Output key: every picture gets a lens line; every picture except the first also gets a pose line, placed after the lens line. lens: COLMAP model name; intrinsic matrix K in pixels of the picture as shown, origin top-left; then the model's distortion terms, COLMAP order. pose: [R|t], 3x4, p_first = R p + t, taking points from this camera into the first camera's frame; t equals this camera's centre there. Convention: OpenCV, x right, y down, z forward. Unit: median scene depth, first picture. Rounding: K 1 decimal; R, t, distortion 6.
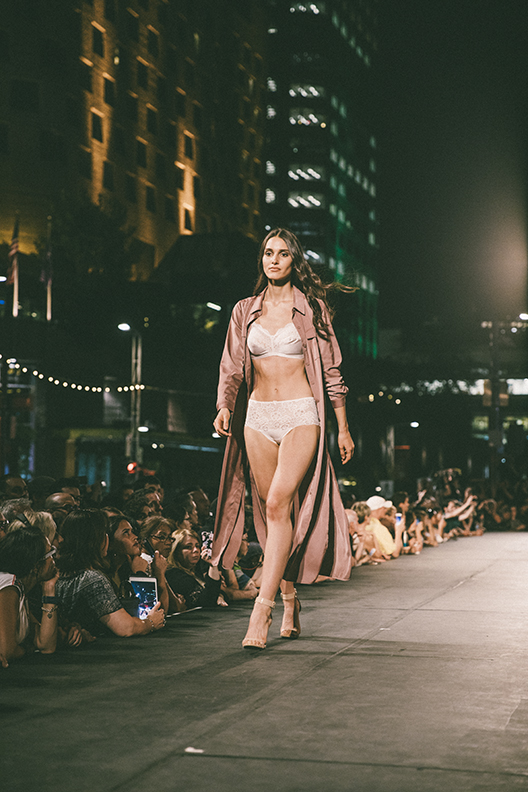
lens RADIAL K [[1587.8, 0, 282.4], [0, 1587.8, 403.9], [0, 0, 1]] dist [0.260533, 0.000000]
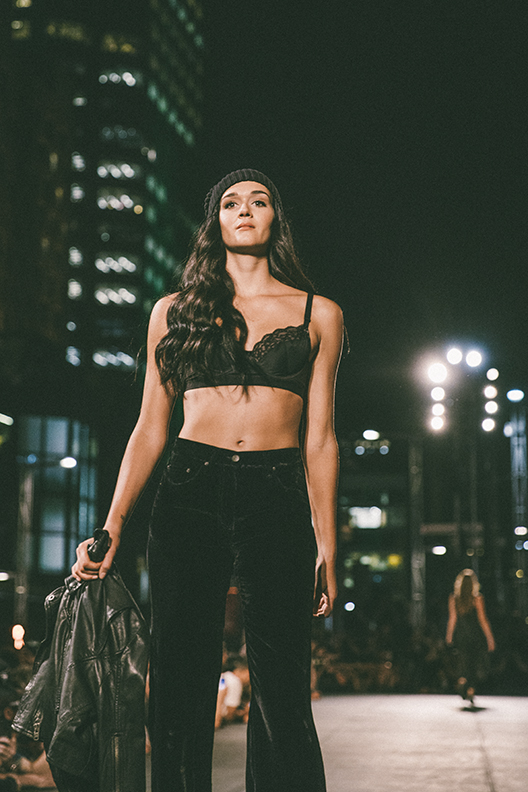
lens RADIAL K [[1587.8, 0, 244.8], [0, 1587.8, 365.4], [0, 0, 1]] dist [0.260533, 0.000000]
pose [[0.992927, 0.018359, 0.117294, -0.016367], [-0.002530, 0.991019, -0.133701, 0.022552], [-0.118695, 0.132458, 0.984056, 0.164932]]
